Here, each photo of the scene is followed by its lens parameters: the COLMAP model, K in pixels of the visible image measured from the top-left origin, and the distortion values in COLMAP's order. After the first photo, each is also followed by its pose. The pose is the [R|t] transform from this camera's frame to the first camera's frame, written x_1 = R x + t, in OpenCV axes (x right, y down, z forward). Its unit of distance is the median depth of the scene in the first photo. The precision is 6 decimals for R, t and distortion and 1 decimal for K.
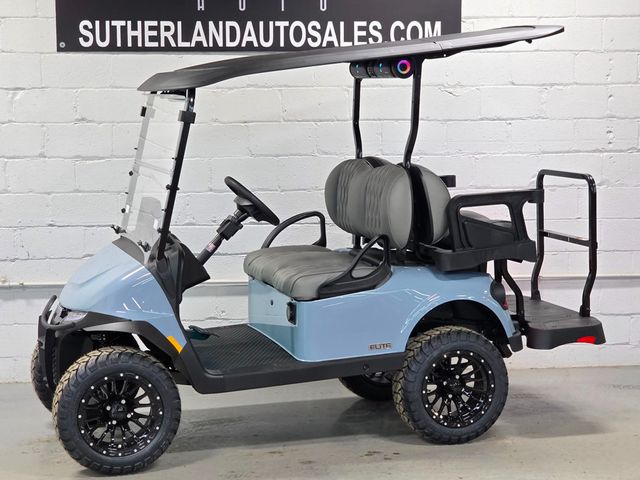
lens RADIAL K [[2129.5, 0, 322.1], [0, 2129.5, 239.9], [0, 0, 1]] dist [0.449841, -0.067033]
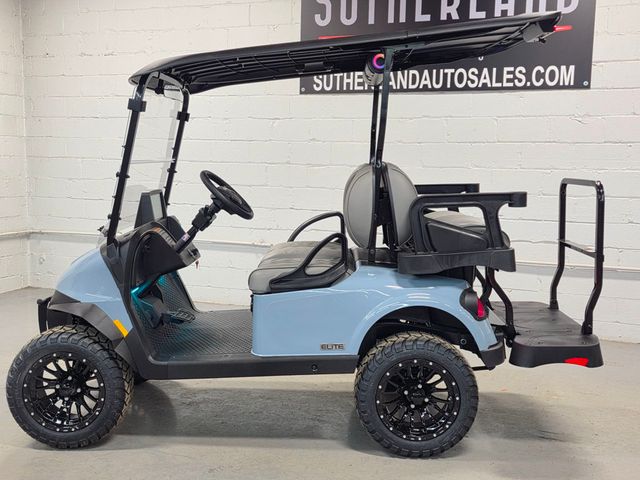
lens RADIAL K [[733.9, 0, 319.6], [0, 733.9, 241.4], [0, 0, 1]] dist [0.099970, -0.040830]
pose [[0.886542, 0.072868, -0.456874, 0.134347], [-0.053759, 0.997054, 0.054707, -0.012831], [0.459514, -0.023939, 0.887848, 0.537363]]
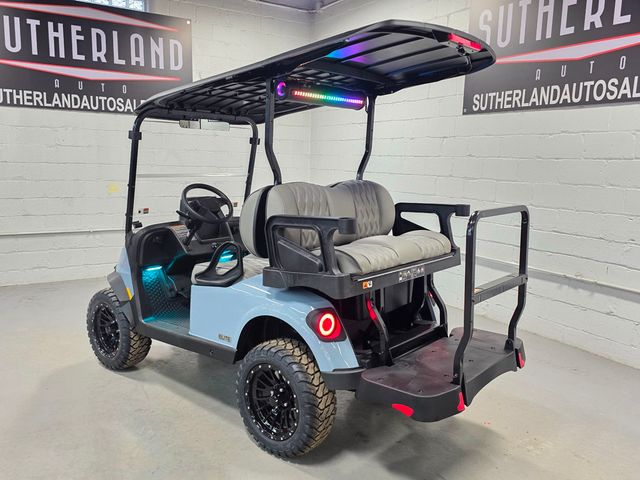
lens RADIAL K [[546.3, 0, 317.5], [0, 546.3, 242.4], [0, 0, 1]] dist [0.075444, -0.072630]
pose [[0.390559, 0.157700, -0.906970, 0.241903], [-0.089498, 0.987055, 0.133086, -0.035387], [0.916217, 0.029194, 0.399617, 0.718919]]
